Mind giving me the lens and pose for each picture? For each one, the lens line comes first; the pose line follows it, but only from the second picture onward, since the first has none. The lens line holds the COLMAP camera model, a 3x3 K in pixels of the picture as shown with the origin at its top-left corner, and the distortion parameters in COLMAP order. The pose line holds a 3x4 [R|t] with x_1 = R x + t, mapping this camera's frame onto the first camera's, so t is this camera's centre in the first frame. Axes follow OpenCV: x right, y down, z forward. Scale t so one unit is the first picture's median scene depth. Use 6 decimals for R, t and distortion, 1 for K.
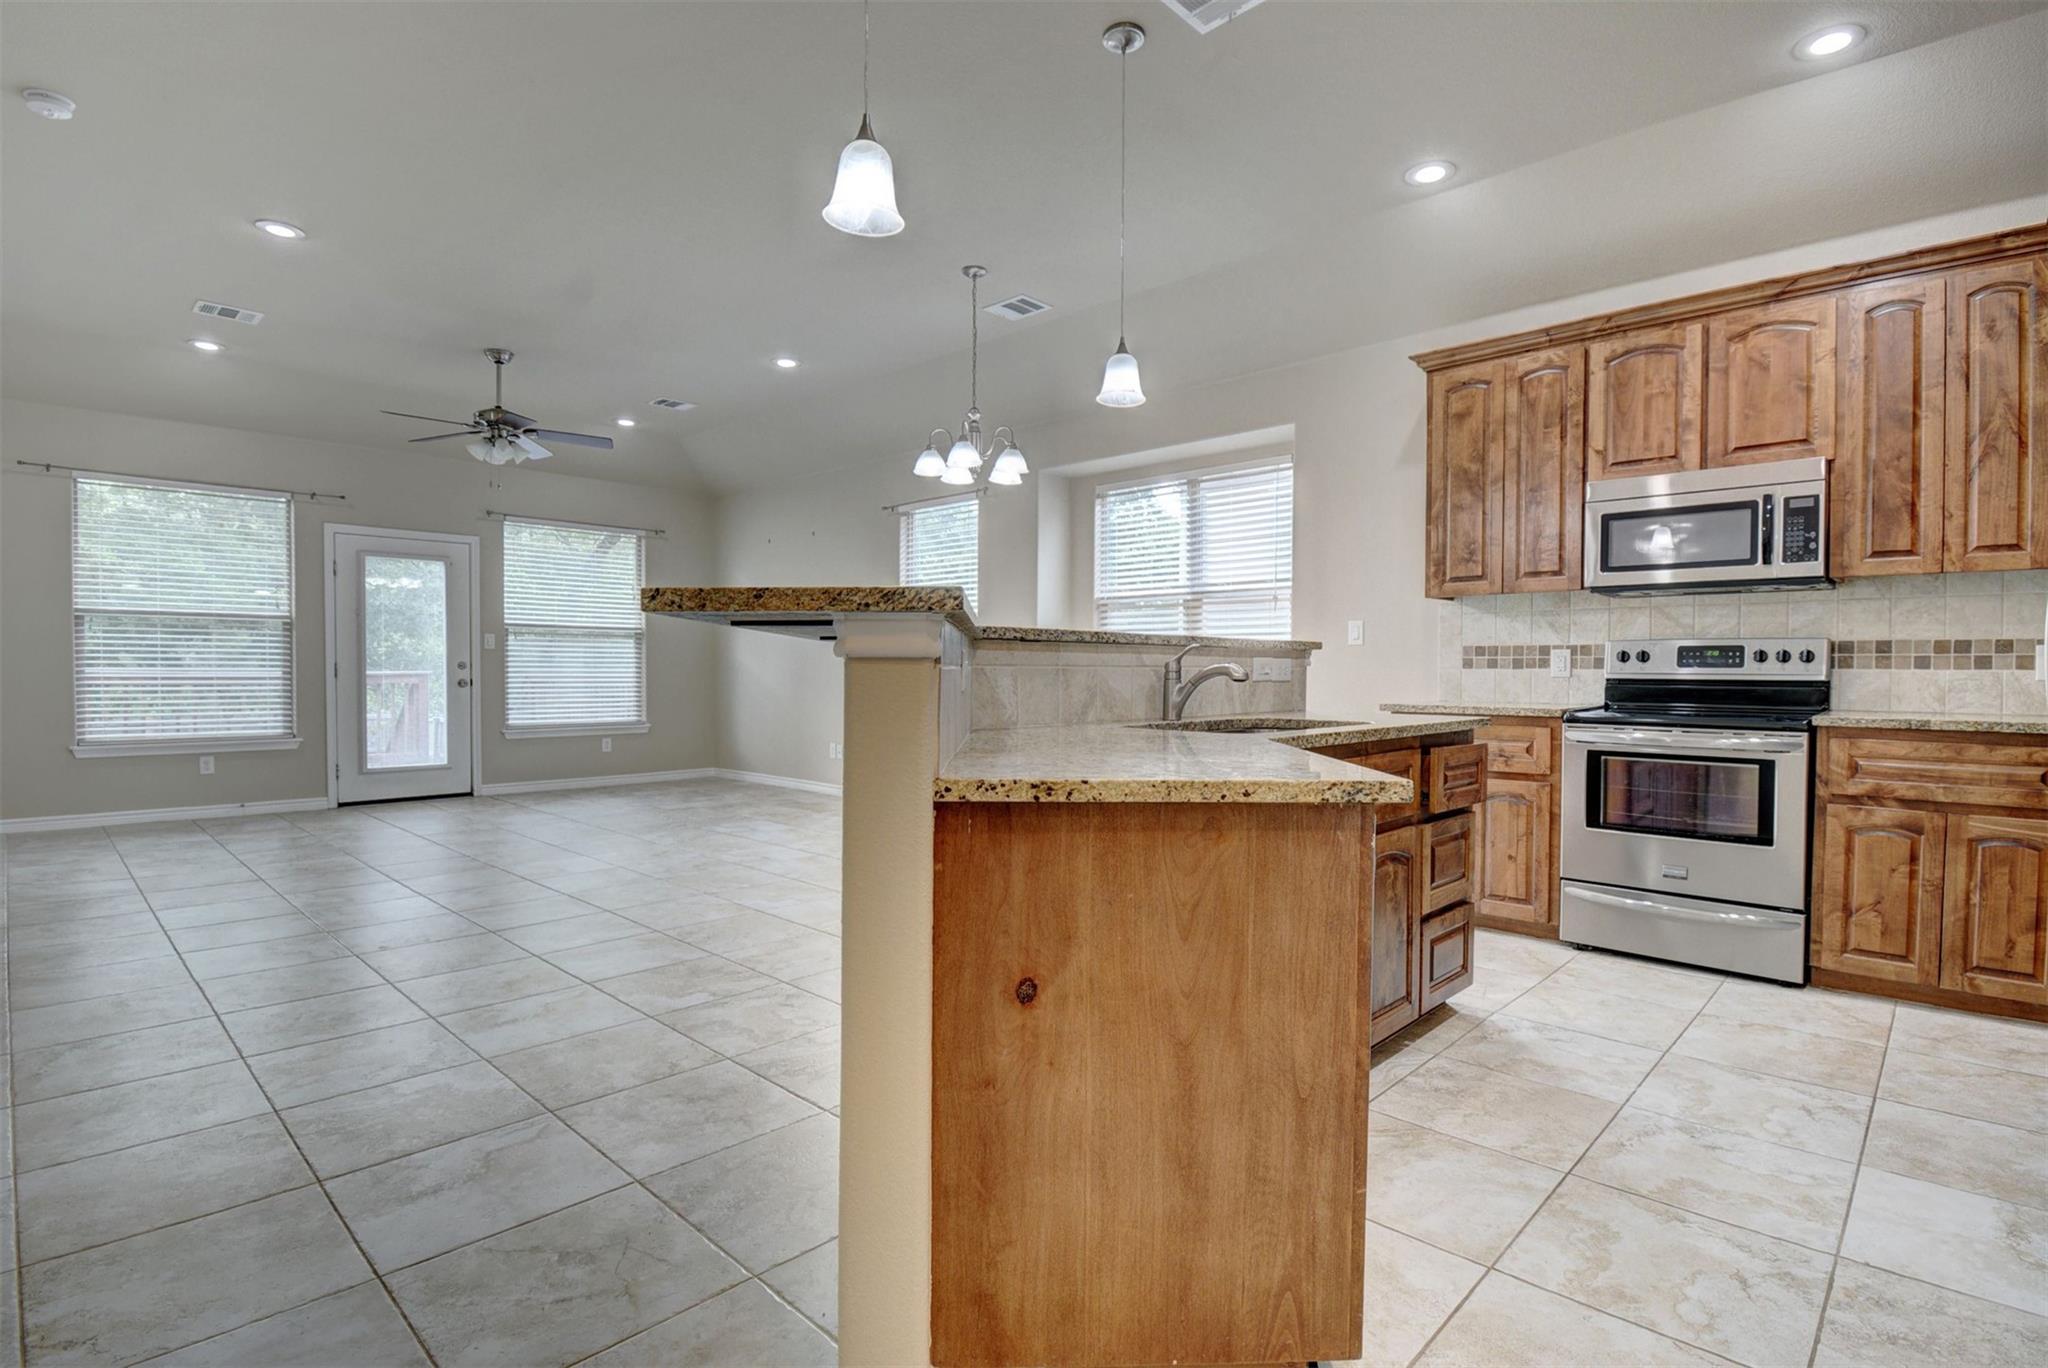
lens RADIAL K [[973.8, 0, 1011.3], [0, 973.8, 687.6], [0, 0, 1]] dist [-0.010713, -0.002694]
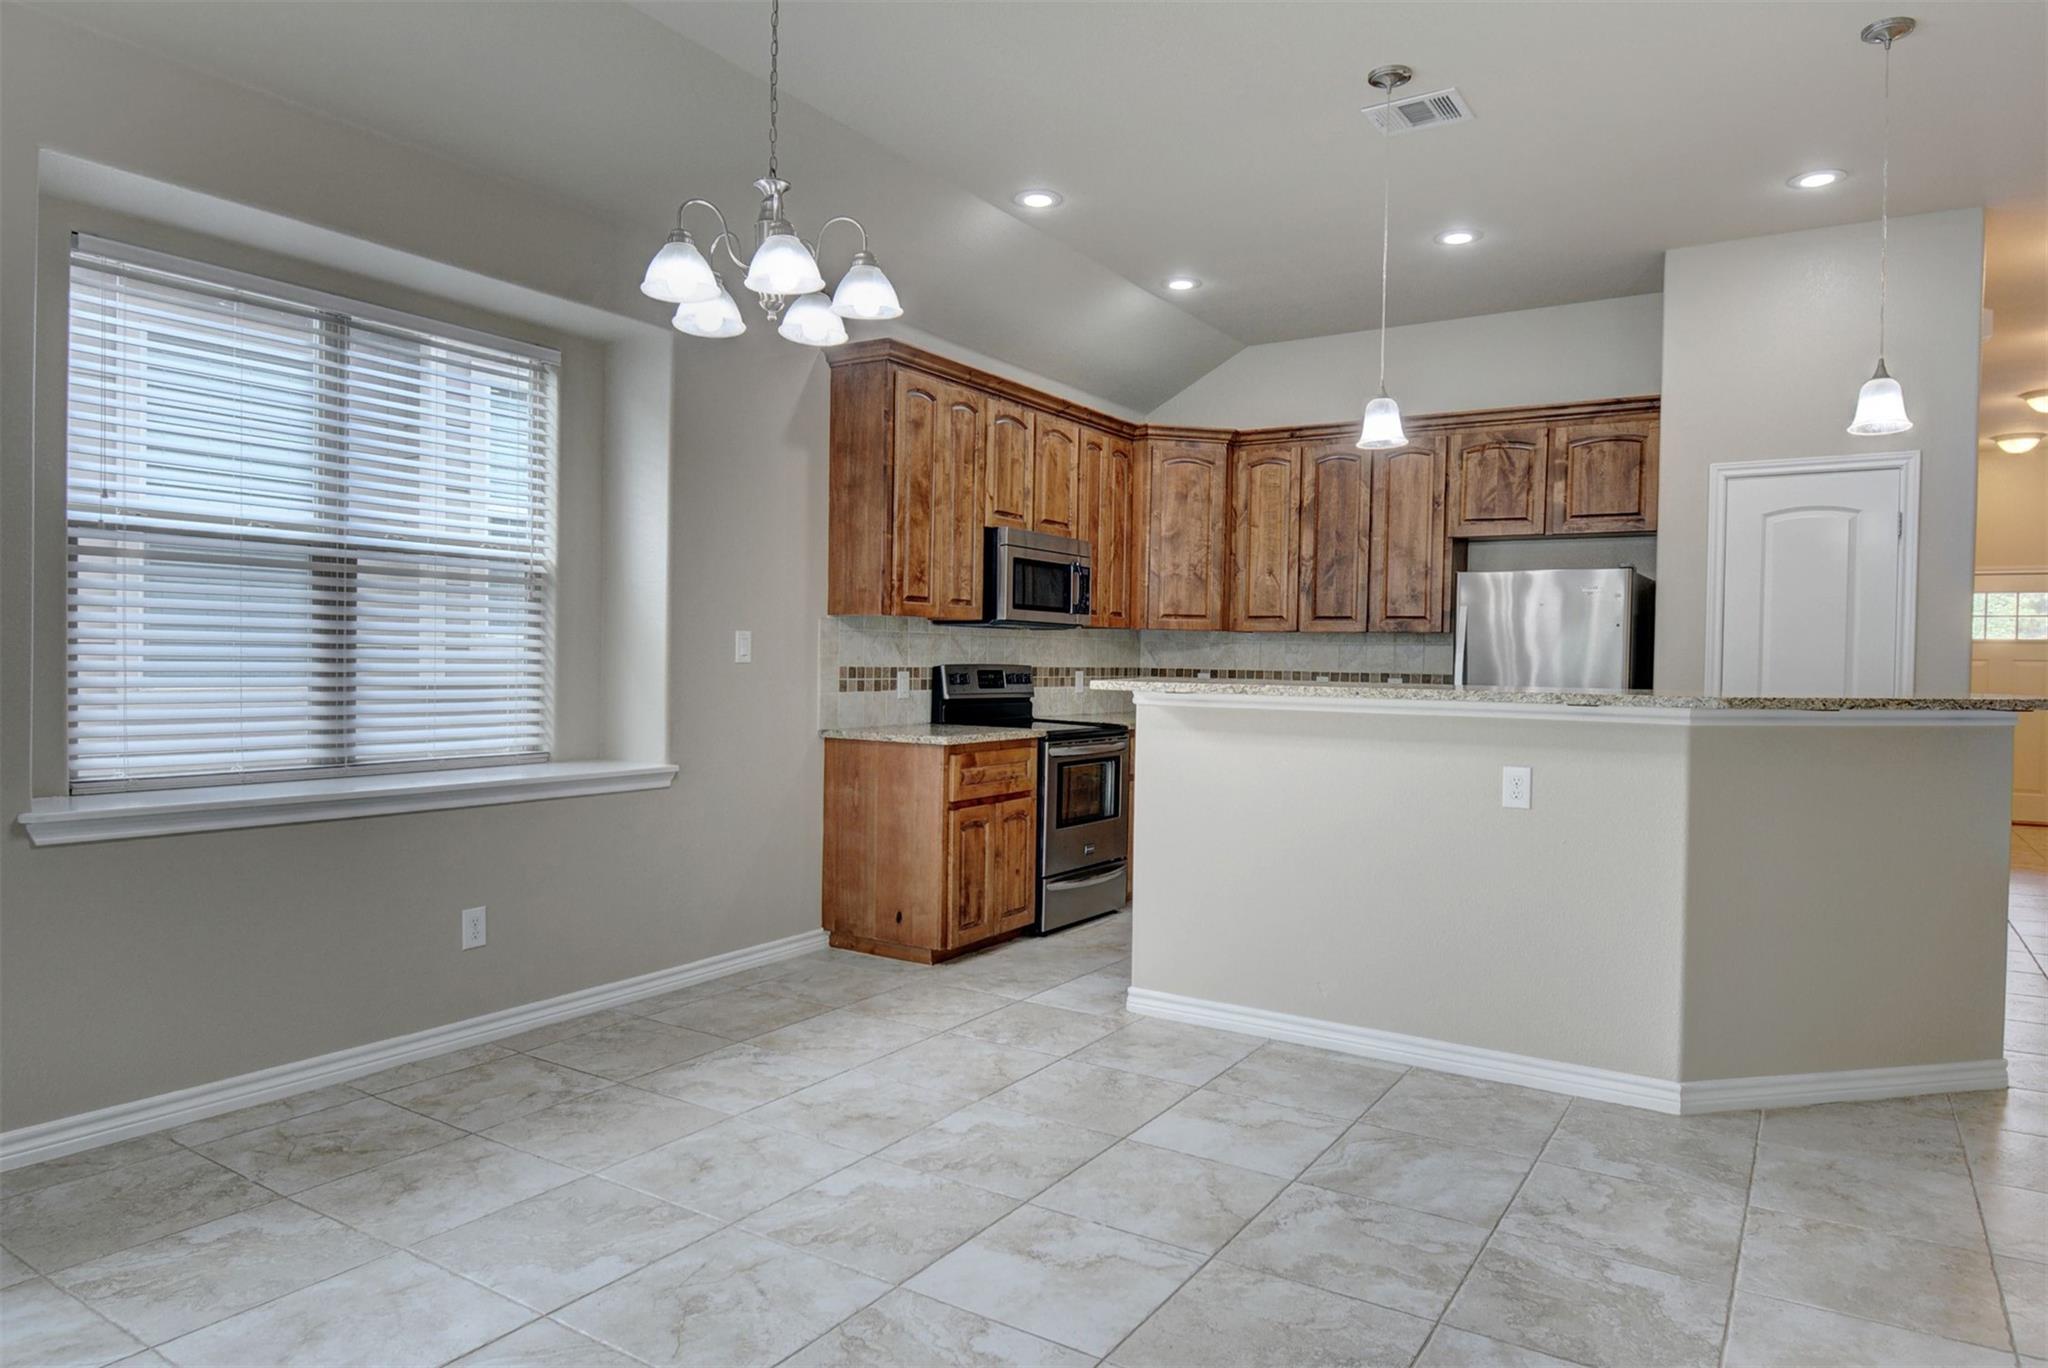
lens RADIAL K [[1263.2, 0, 1043.0], [0, 1263.2, 679.9], [0, 0, 1]] dist [-0.005872, -0.015990]
pose [[-0.208217, -0.028228, 0.977675, -0.771339], [-0.000166, 0.999584, 0.028825, -0.069690], [-0.978083, 0.005840, -0.208135, 1.150788]]
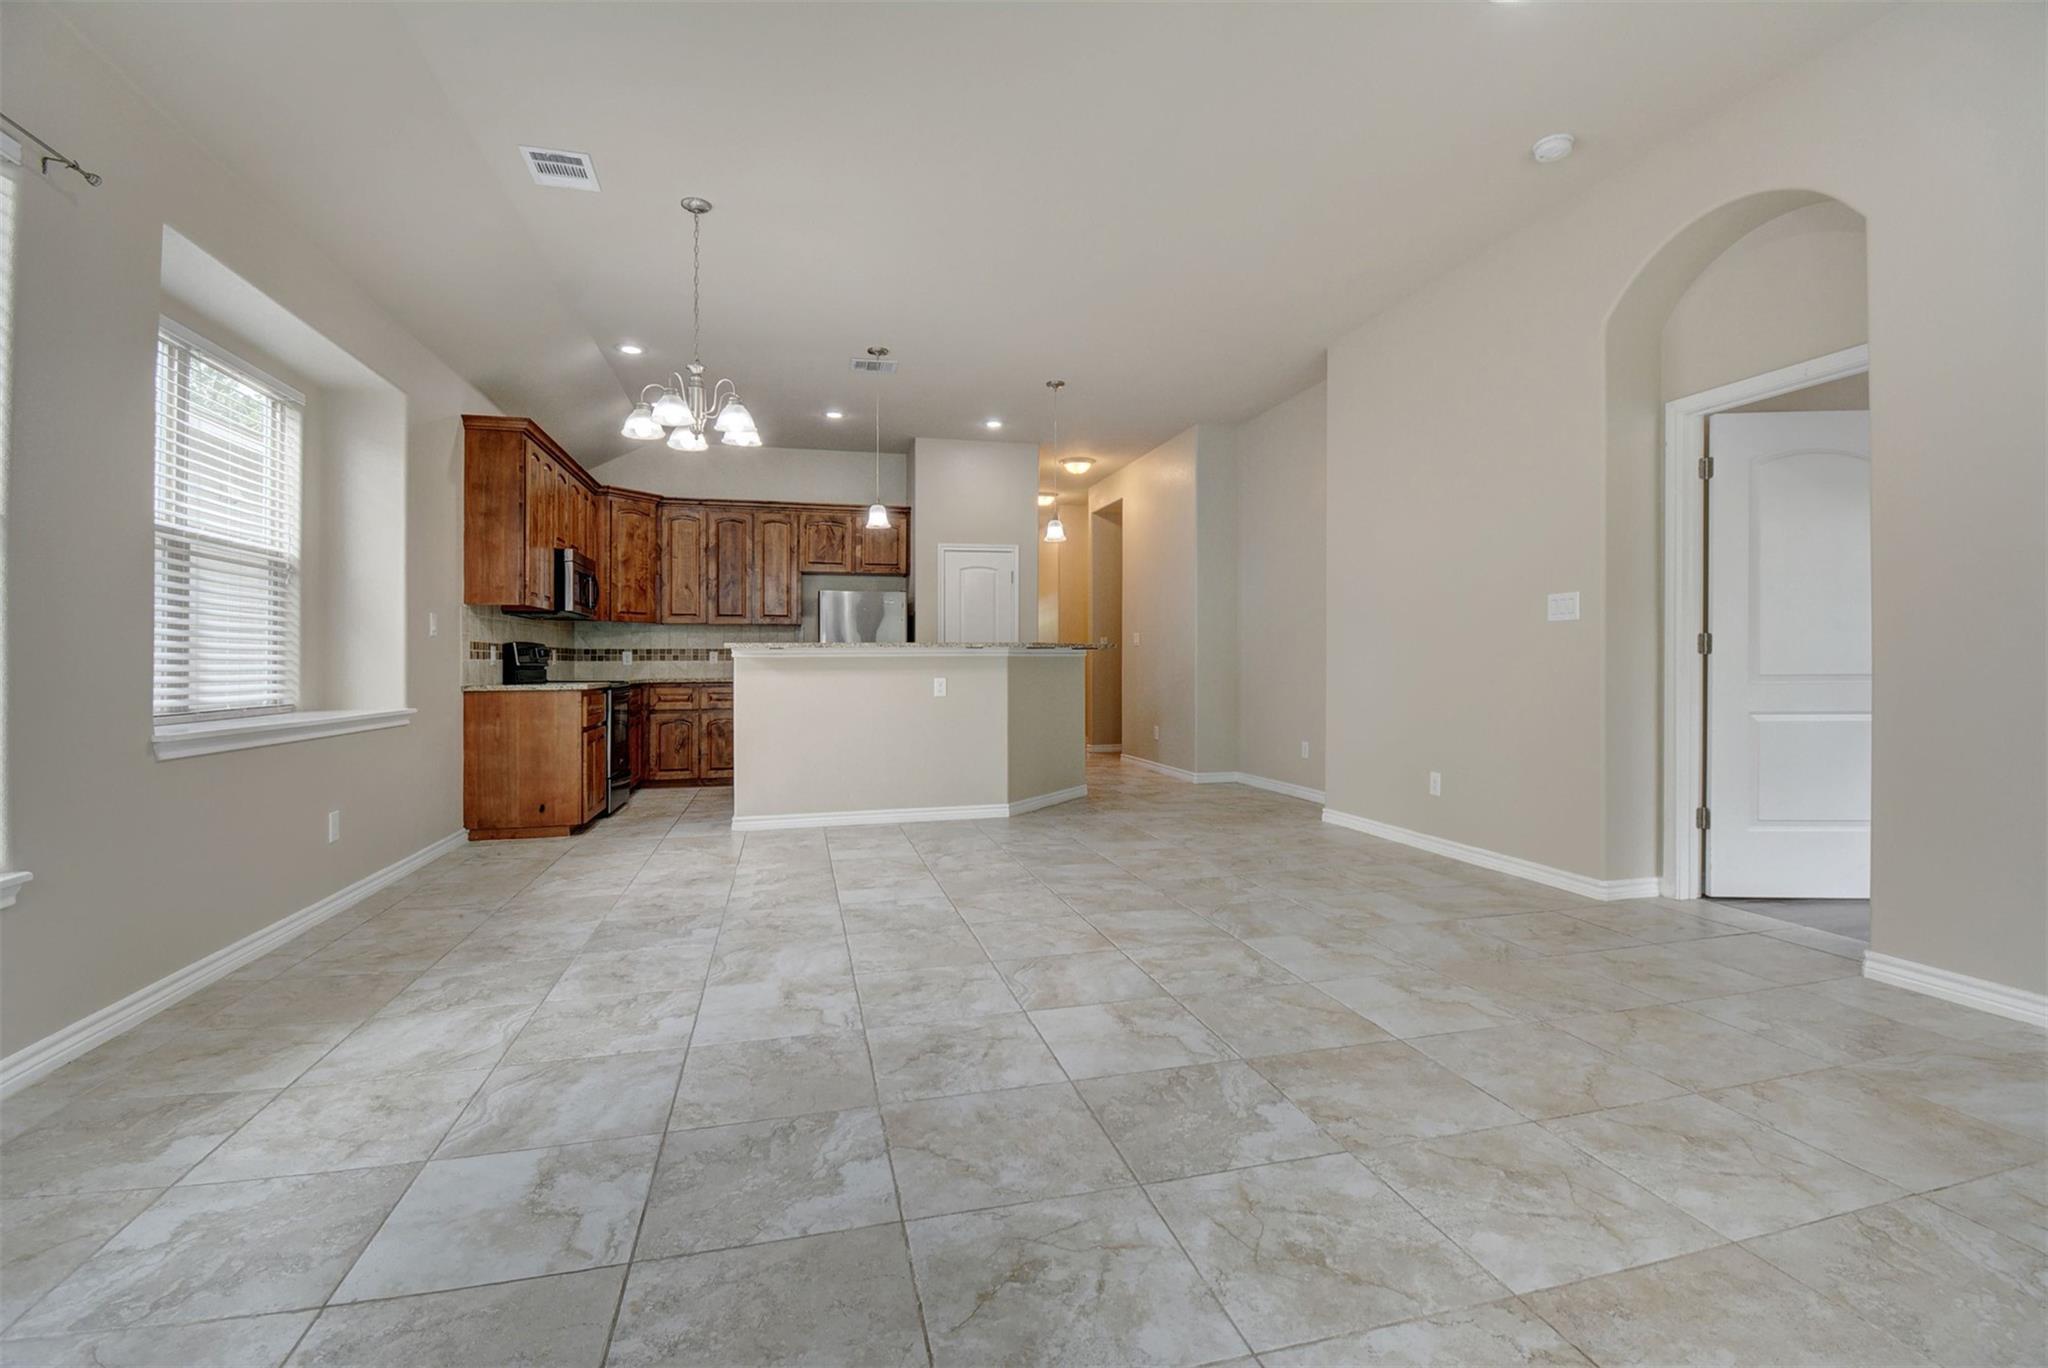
lens RADIAL K [[931.4, 0, 1062.4], [0, 931.4, 671.4], [0, 0, 1]] dist [-0.020753, -0.004769]
pose [[-0.871713, -0.006032, 0.489980, -0.854559], [0.007767, 0.999629, 0.026123, -0.030858], [-0.489955, 0.026578, -0.871342, 1.813690]]
